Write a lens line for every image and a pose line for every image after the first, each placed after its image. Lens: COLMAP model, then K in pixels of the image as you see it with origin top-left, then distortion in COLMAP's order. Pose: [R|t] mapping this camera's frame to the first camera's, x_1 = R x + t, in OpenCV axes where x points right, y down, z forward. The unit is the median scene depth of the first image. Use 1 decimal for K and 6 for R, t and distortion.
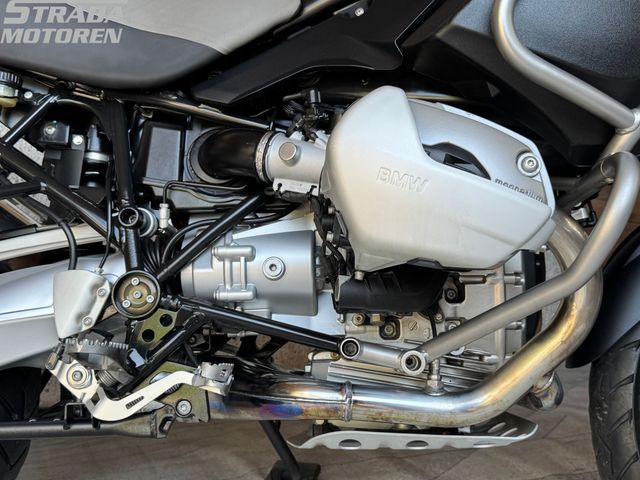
lens RADIAL K [[685.4, 0, 320.0], [0, 685.4, 240.0], [0, 0, 1]] dist [0.227279, -0.608312]
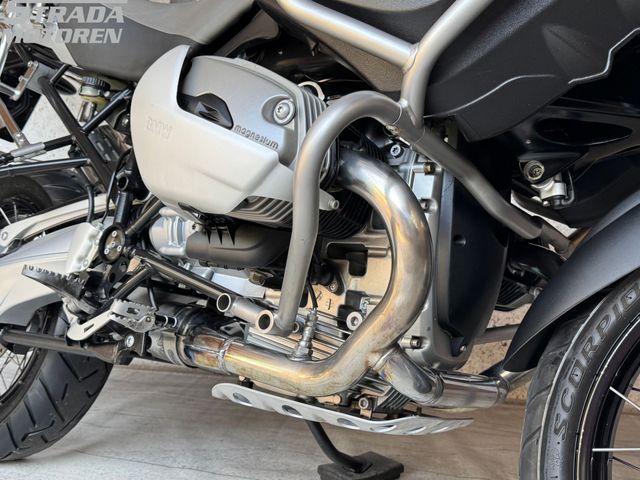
lens RADIAL K [[685.4, 0, 320.0], [0, 685.4, 240.0], [0, 0, 1]] dist [0.227279, -0.608312]
pose [[0.812632, 0.046271, -0.580938, 0.735992], [-0.073615, 0.997008, -0.023564, 0.071364], [0.578109, 0.061915, 0.813607, 0.206893]]
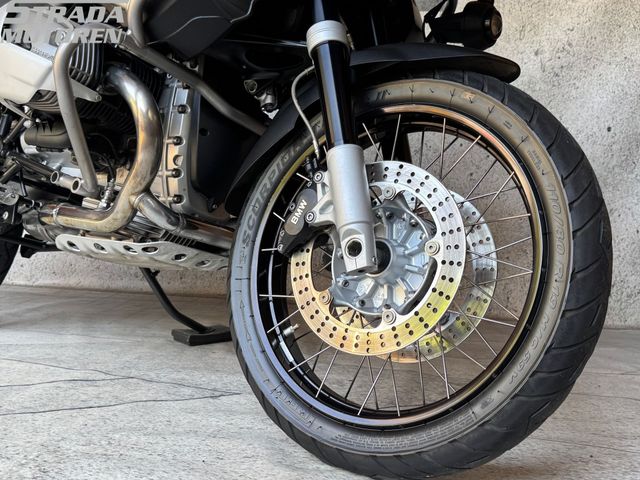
lens RADIAL K [[685.4, 0, 320.0], [0, 685.4, 240.0], [0, 0, 1]] dist [0.227279, -0.608312]
pose [[0.810712, 0.042035, -0.583935, 1.406132], [-0.066651, 0.997561, -0.020726, 0.278532], [0.581639, 0.055723, 0.811536, 0.058162]]
